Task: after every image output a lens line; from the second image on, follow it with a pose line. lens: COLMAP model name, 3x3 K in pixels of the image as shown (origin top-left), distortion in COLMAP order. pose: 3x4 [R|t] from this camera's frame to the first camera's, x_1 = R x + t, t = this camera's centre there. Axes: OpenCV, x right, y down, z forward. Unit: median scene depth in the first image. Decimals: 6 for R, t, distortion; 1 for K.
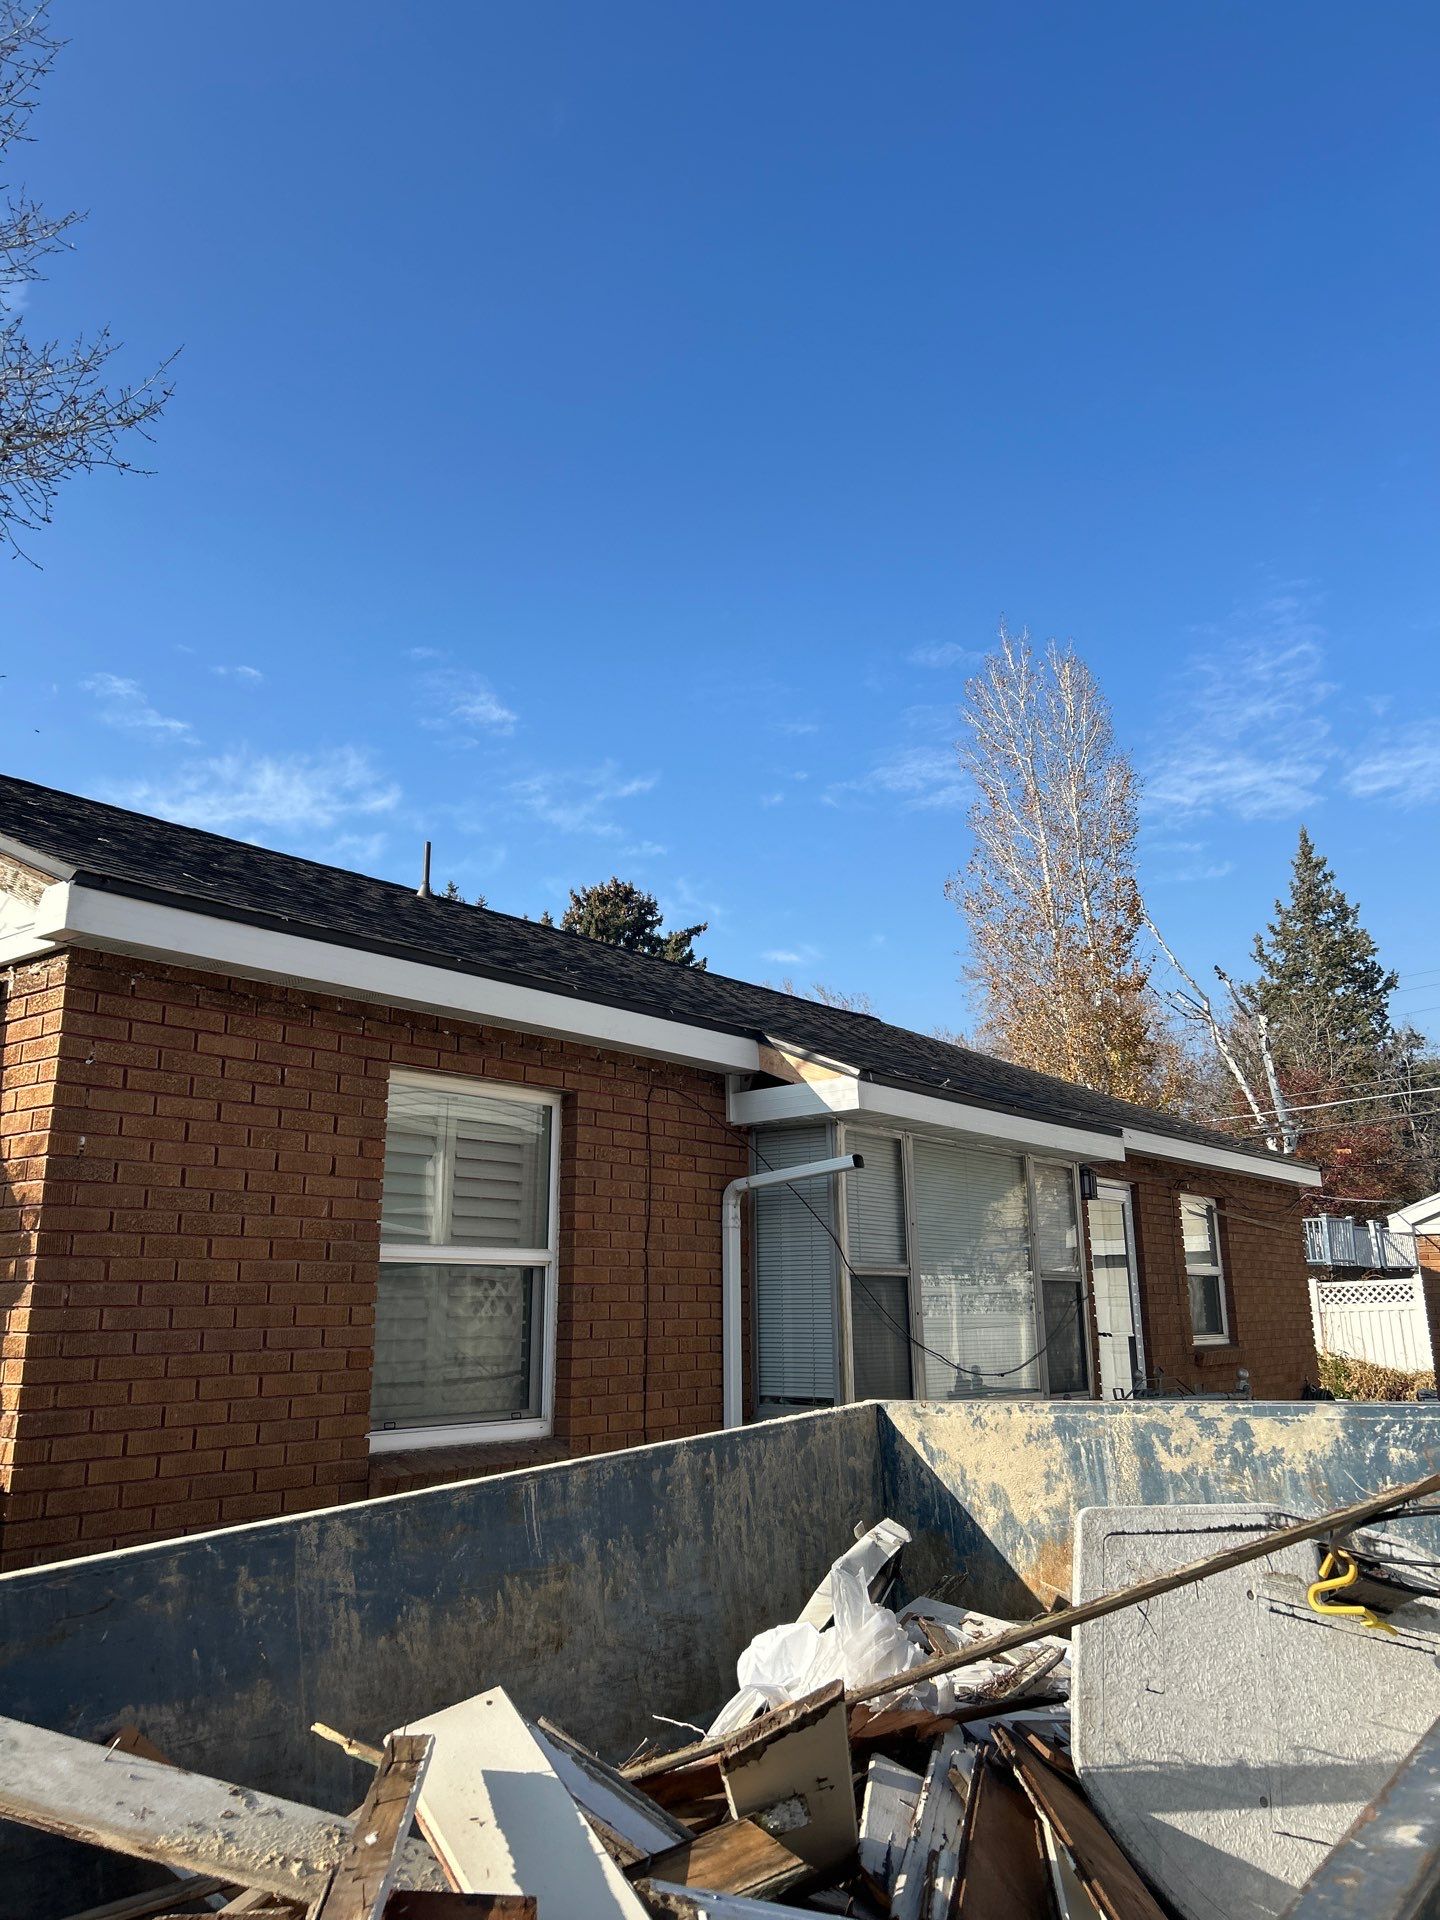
lens RADIAL K [[1368.3, 0, 720.0], [0, 1368.3, 960.0], [0, 0, 1]] dist [0.094569, -0.151124]
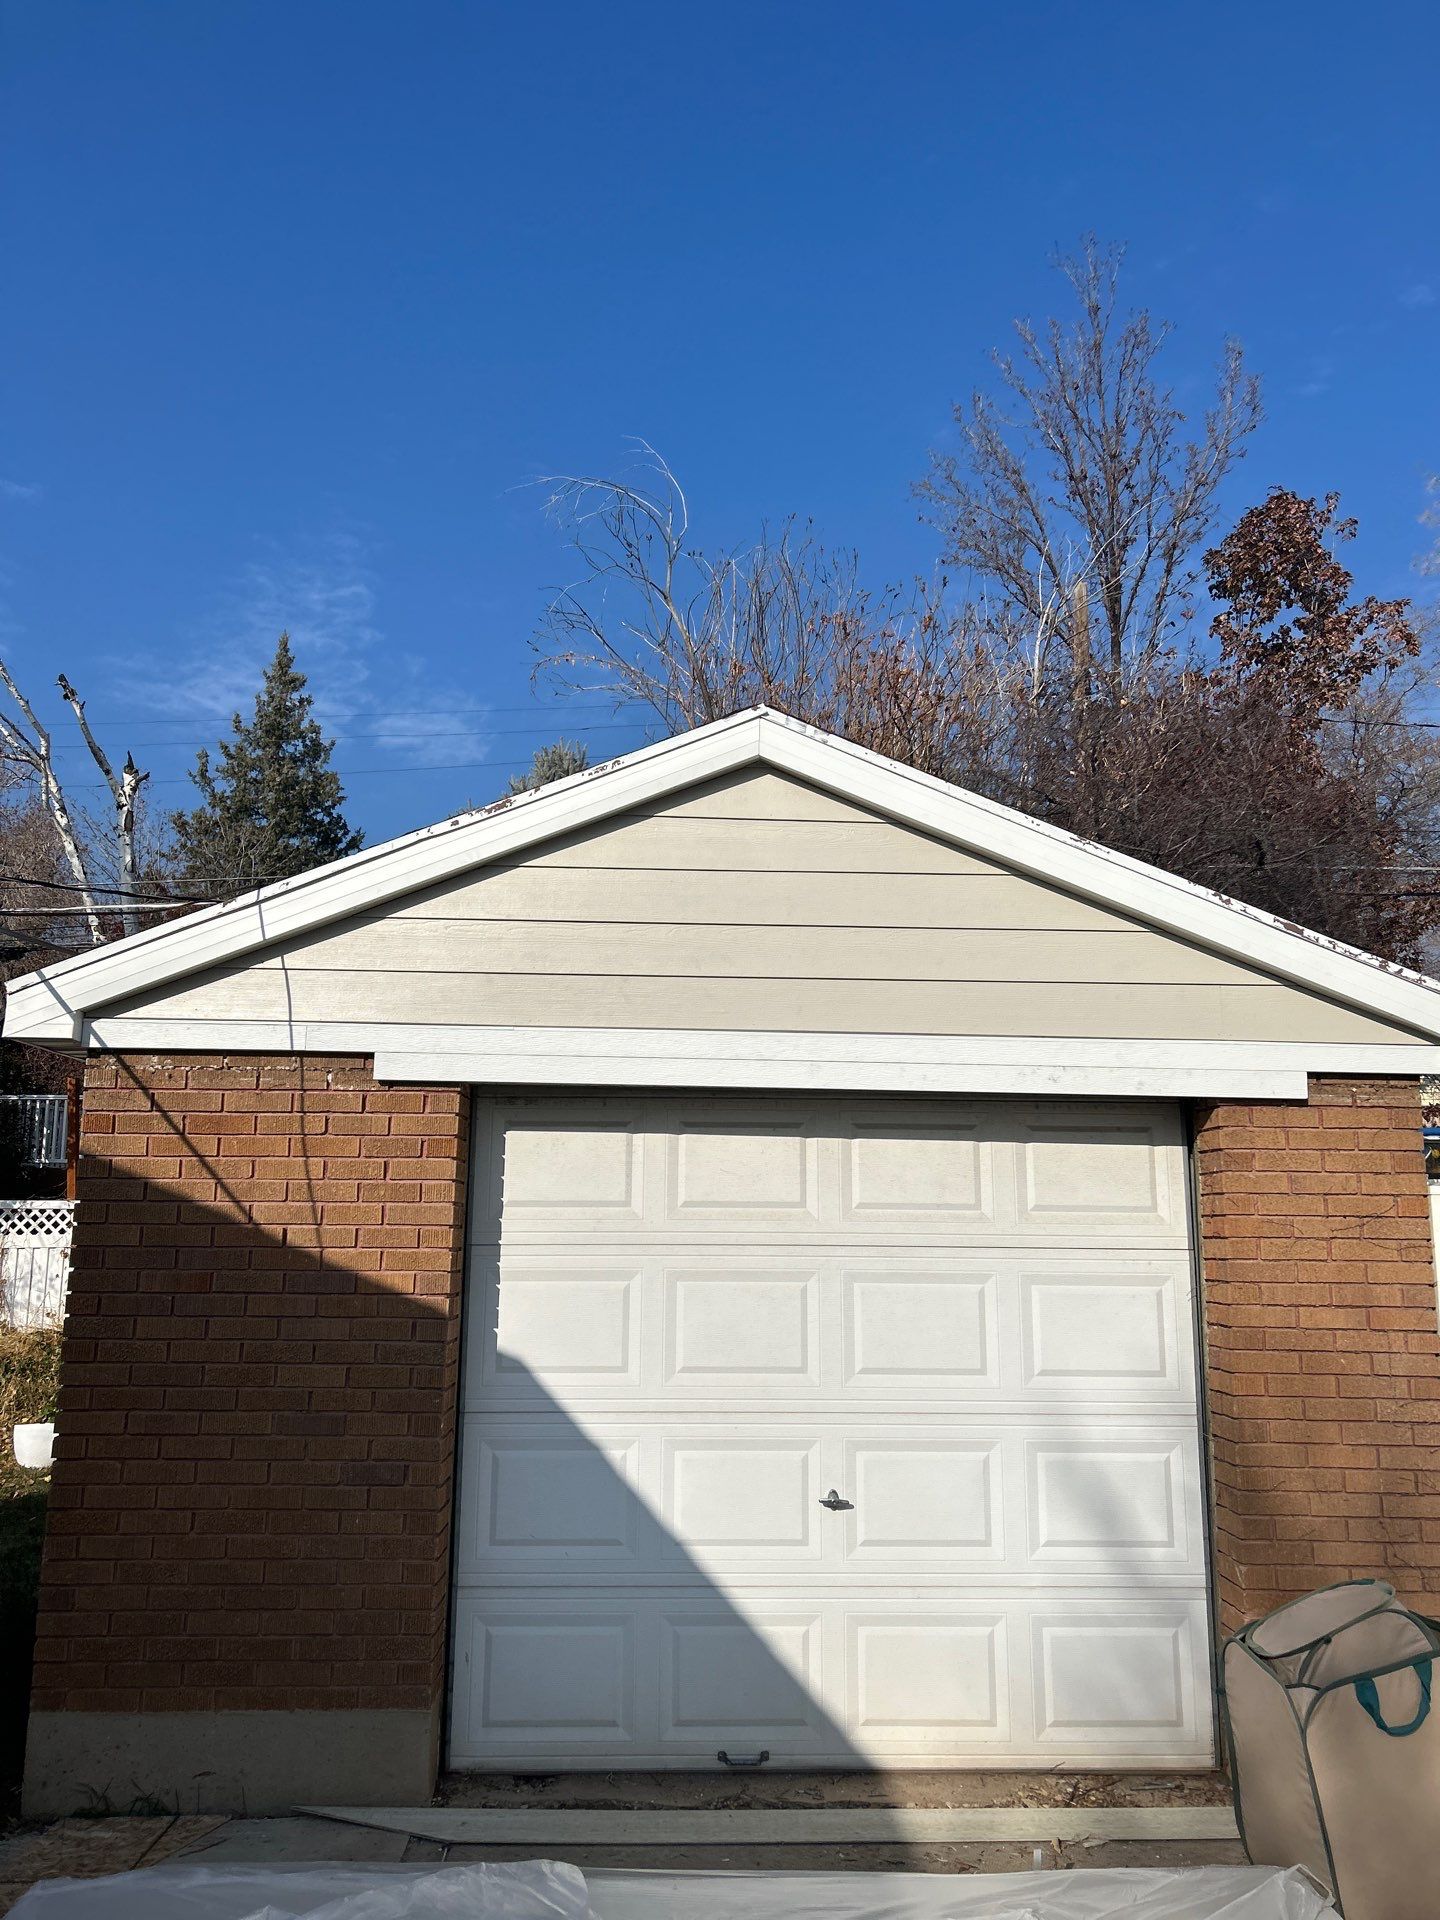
lens RADIAL K [[1368.3, 0, 720.0], [0, 1368.3, 960.0], [0, 0, 1]] dist [0.094569, -0.151124]
pose [[0.759802, 0.131054, 0.636809, 0.010208], [-0.166651, 0.986007, -0.004081, 0.003902], [-0.628434, -0.103025, 0.771010, 0.016819]]
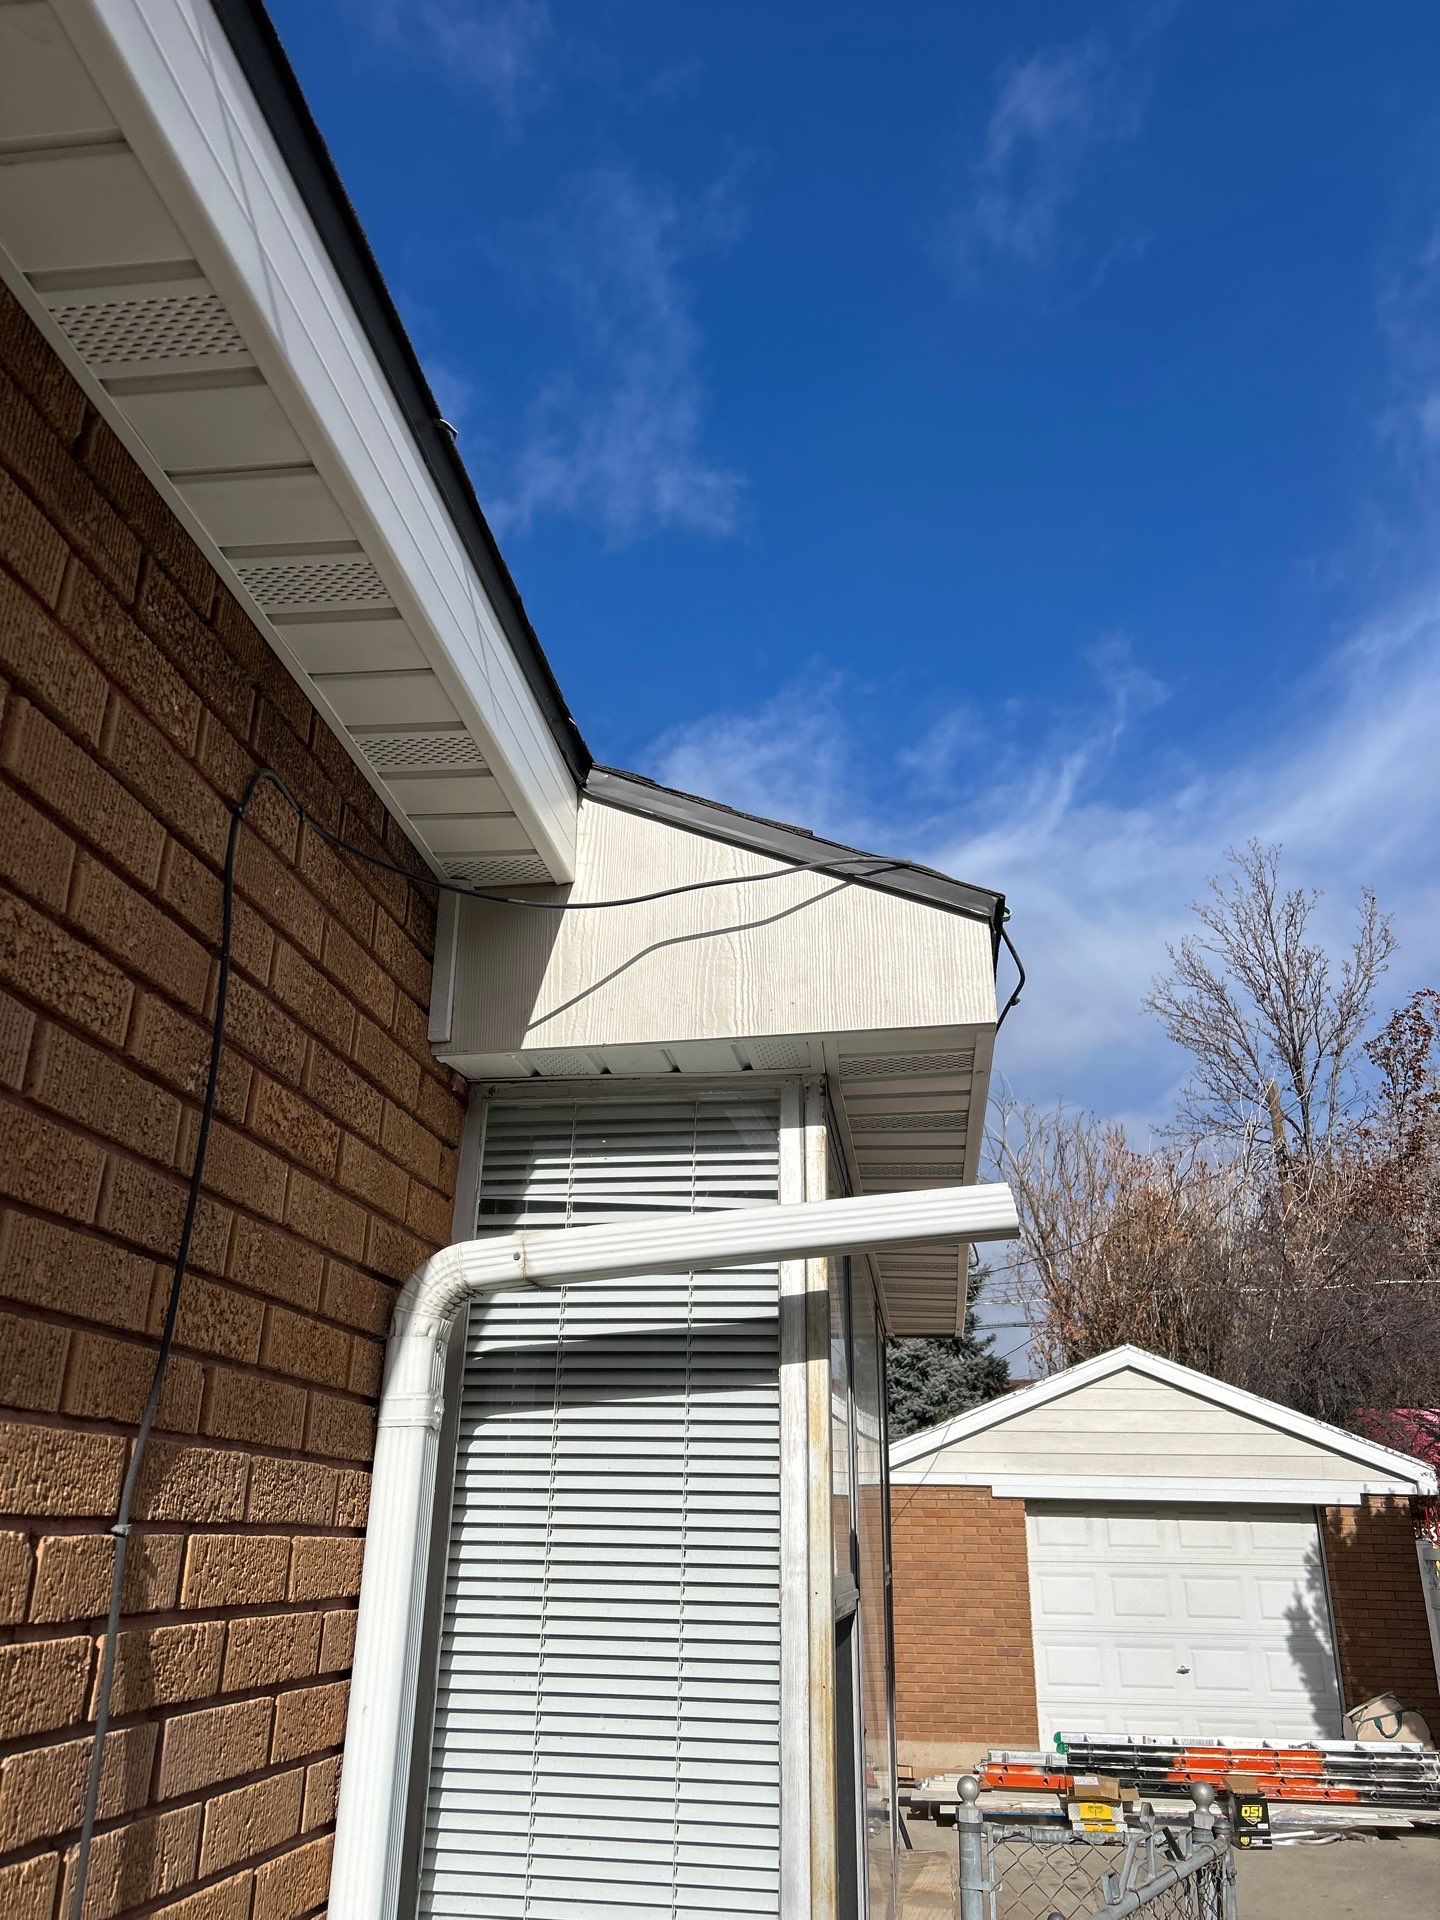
lens RADIAL K [[1368.3, 0, 720.0], [0, 1368.3, 960.0], [0, 0, 1]] dist [0.094569, -0.151124]
pose [[0.853875, 0.222054, 0.470733, -0.090924], [-0.144954, 0.970097, -0.194679, -0.015468], [-0.499886, 0.097996, 0.860529, -0.067040]]
